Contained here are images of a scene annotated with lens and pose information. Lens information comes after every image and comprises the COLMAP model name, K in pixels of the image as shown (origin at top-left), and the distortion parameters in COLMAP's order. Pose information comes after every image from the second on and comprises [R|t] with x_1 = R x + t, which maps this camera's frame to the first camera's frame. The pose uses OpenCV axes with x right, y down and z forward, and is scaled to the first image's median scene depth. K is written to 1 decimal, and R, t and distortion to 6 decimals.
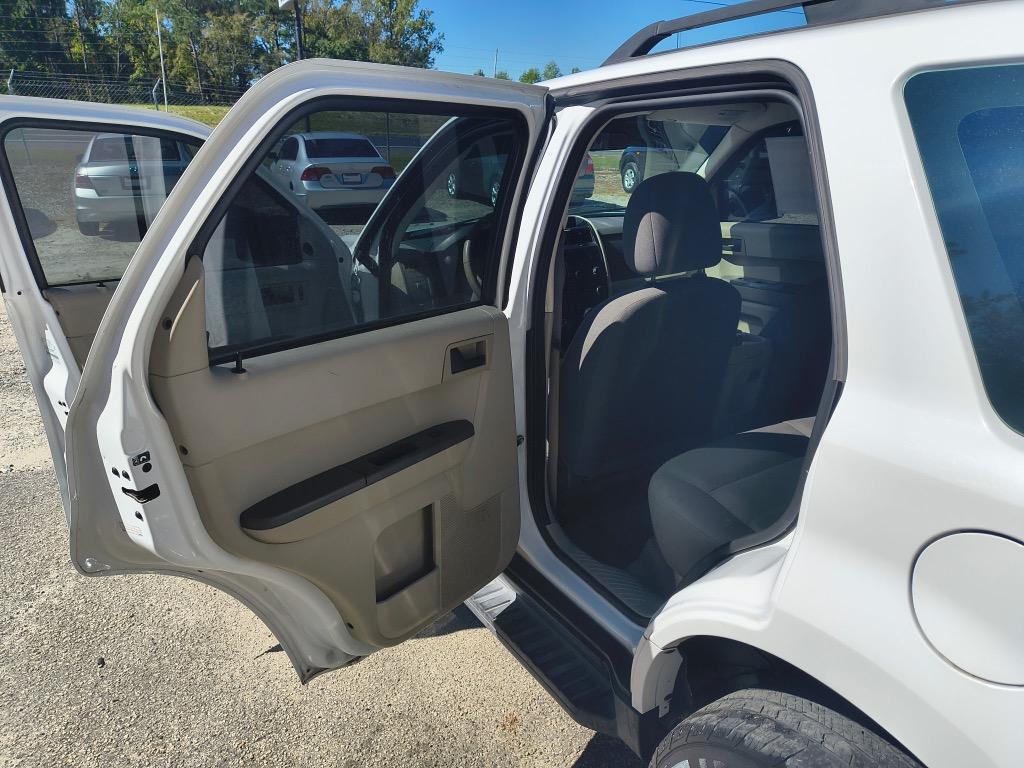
lens RADIAL K [[765.4, 0, 512.0], [0, 765.4, 384.0], [0, 0, 1]] dist [0.000130, 0.001710]
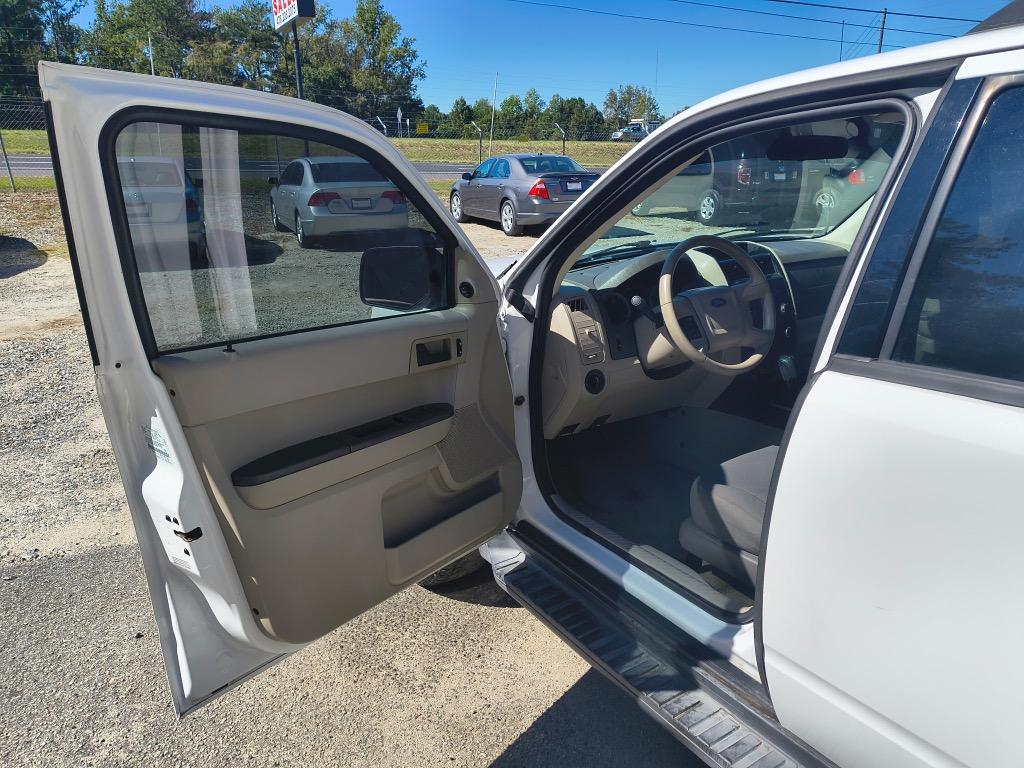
lens RADIAL K [[762.9, 0, 520.1], [0, 762.9, 386.9], [0, 0, 1]] dist [0.000626, -0.003006]
pose [[0.999321, -0.015698, 0.033347, -0.129628], [0.016572, 0.999522, -0.026104, -0.031747], [-0.032921, 0.026638, 0.999103, 0.130456]]
